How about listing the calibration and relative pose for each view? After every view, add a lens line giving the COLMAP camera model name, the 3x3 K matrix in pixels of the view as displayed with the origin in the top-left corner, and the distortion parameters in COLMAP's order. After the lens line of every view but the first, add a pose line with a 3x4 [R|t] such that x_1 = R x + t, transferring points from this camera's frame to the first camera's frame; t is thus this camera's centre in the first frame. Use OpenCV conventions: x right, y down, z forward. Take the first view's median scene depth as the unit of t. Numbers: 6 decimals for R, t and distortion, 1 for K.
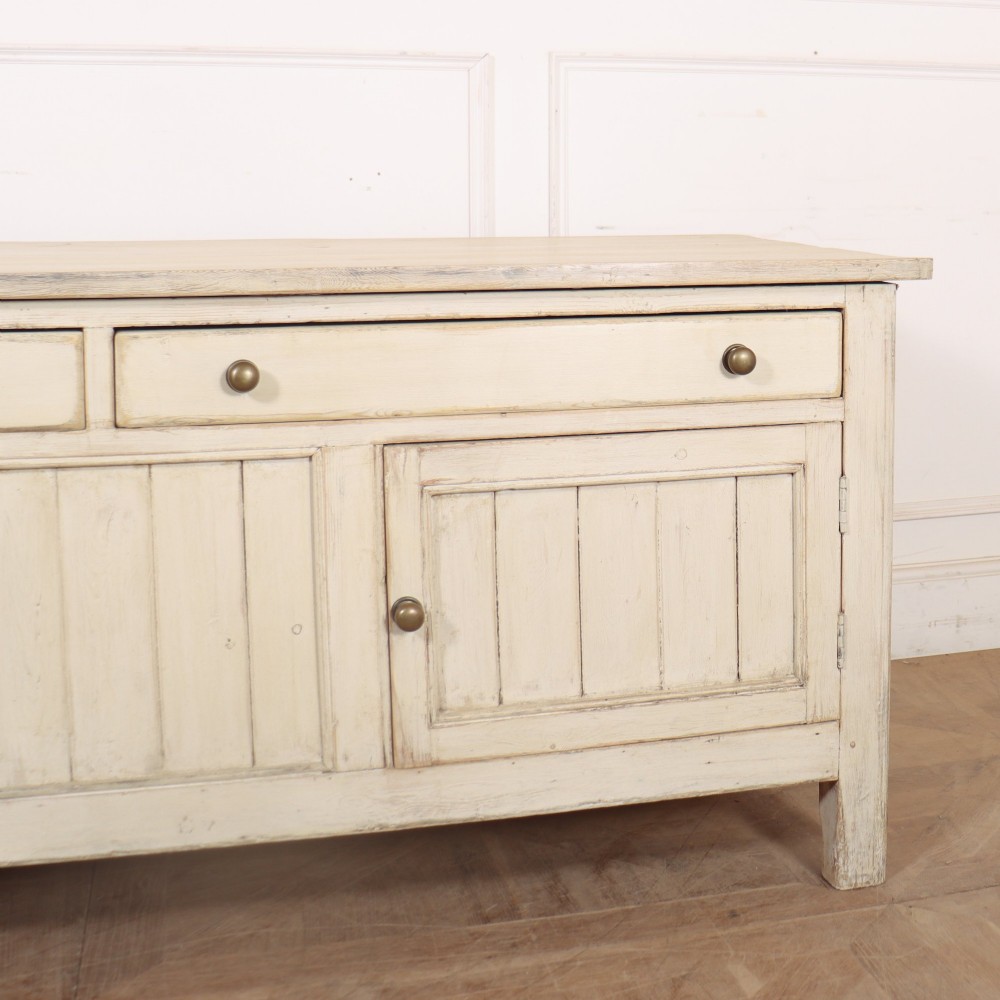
lens RADIAL K [[1625.2, 0, 762.4], [0, 1625.2, 368.1], [0, 0, 1]] dist [-0.184949, 0.167856]
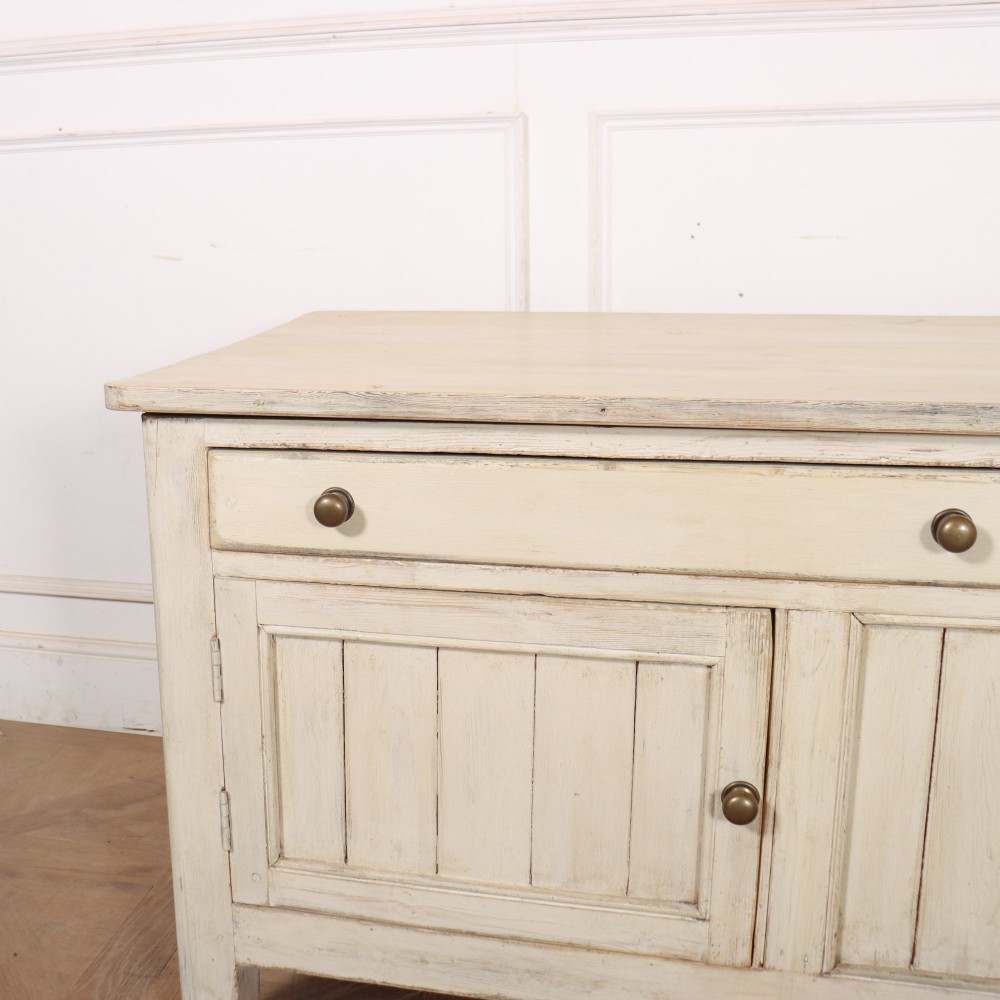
lens RADIAL K [[1313.6, 0, 328.5], [0, 1313.6, 462.1], [0, 0, 1]] dist [-0.183029, 0.169804]
pose [[0.814209, 0.078511, -0.575239, -0.343485], [-0.024765, 0.994609, 0.100695, -0.074797], [0.580043, -0.067741, 0.811764, 0.211943]]
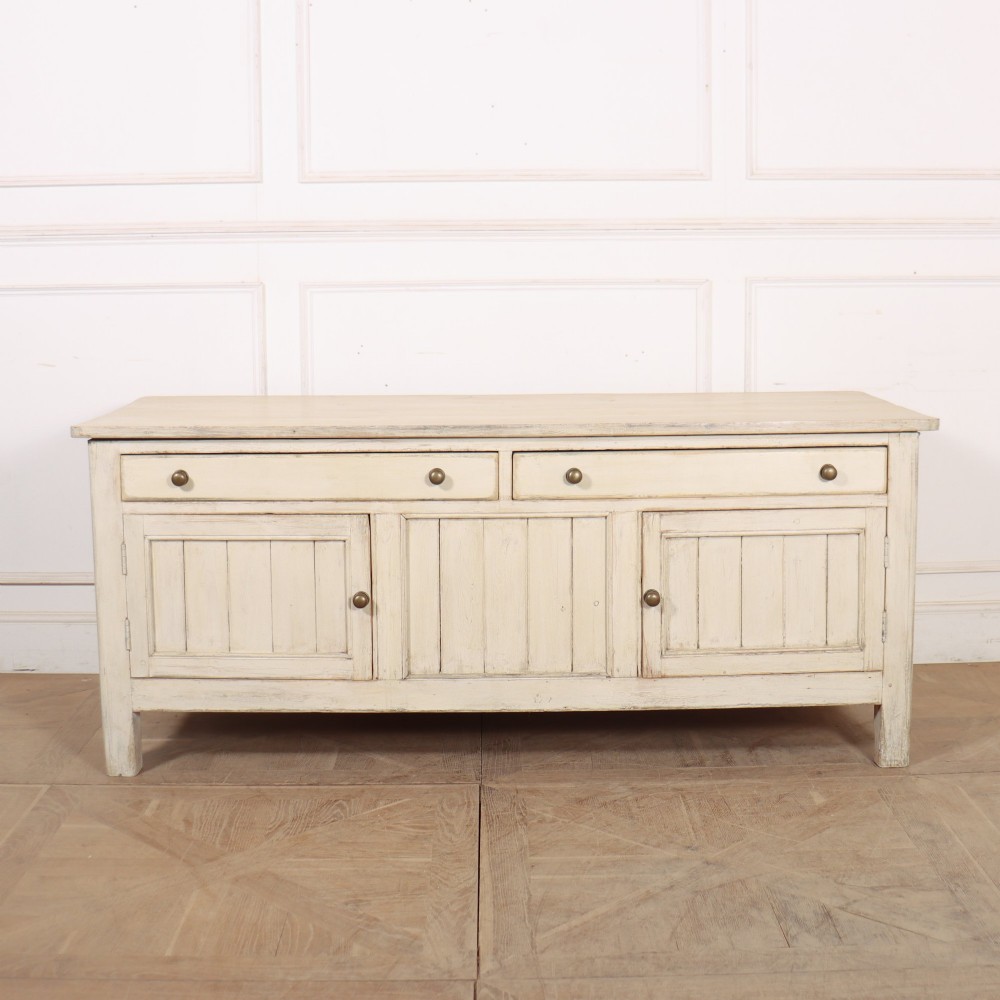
lens RADIAL K [[1533.6, 0, 507.6], [0, 1533.6, 503.1], [0, 0, 1]] dist [-0.180680, 0.160817]
pose [[0.948661, 0.029175, -0.314945, 0.188865], [-0.017841, 0.999087, 0.038810, -0.031251], [0.315790, -0.031199, 0.948316, -0.791612]]
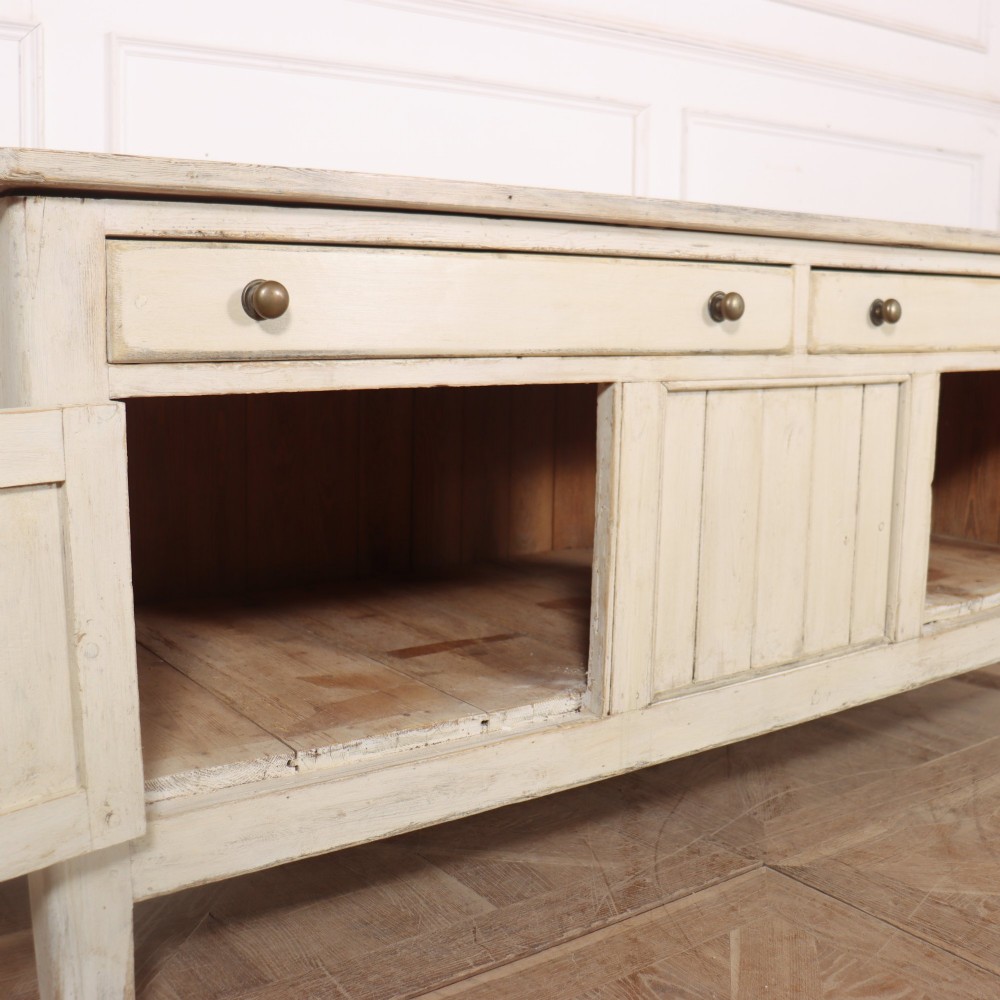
lens RADIAL K [[1225.1, 0, 495.7], [0, 1225.1, 497.8], [0, 0, 1]] dist [-0.182071, 0.153748]
pose [[0.960384, -0.047121, 0.274669, -0.776838], [0.034869, 0.998174, 0.049320, 0.081455], [-0.276491, -0.037789, 0.960273, 0.188729]]
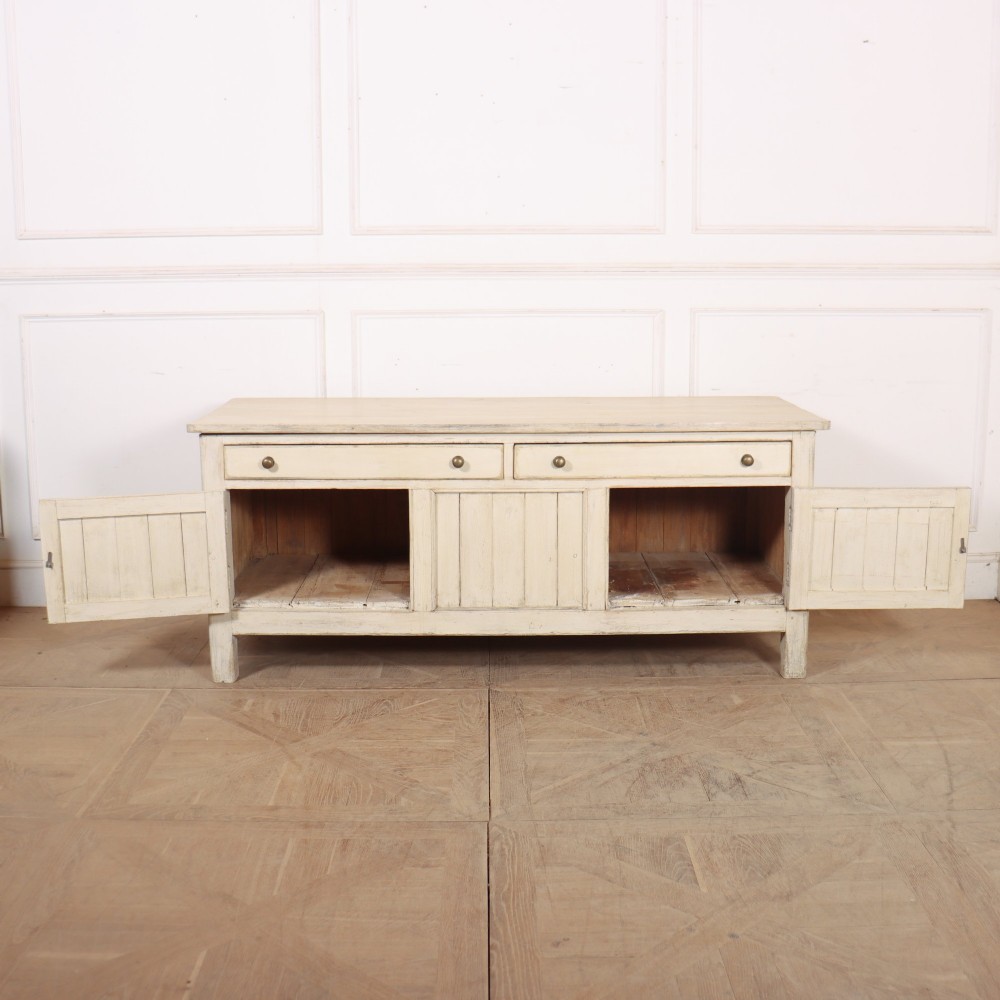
lens RADIAL K [[1290.9, 0, 498.6], [0, 1290.9, 538.1], [0, 0, 1]] dist [-0.175888, 0.105919]
pose [[0.947550, 0.050239, -0.315634, 0.255649], [-0.021642, 0.995387, 0.093464, -0.062873], [0.318873, -0.081731, 0.944267, -1.031470]]
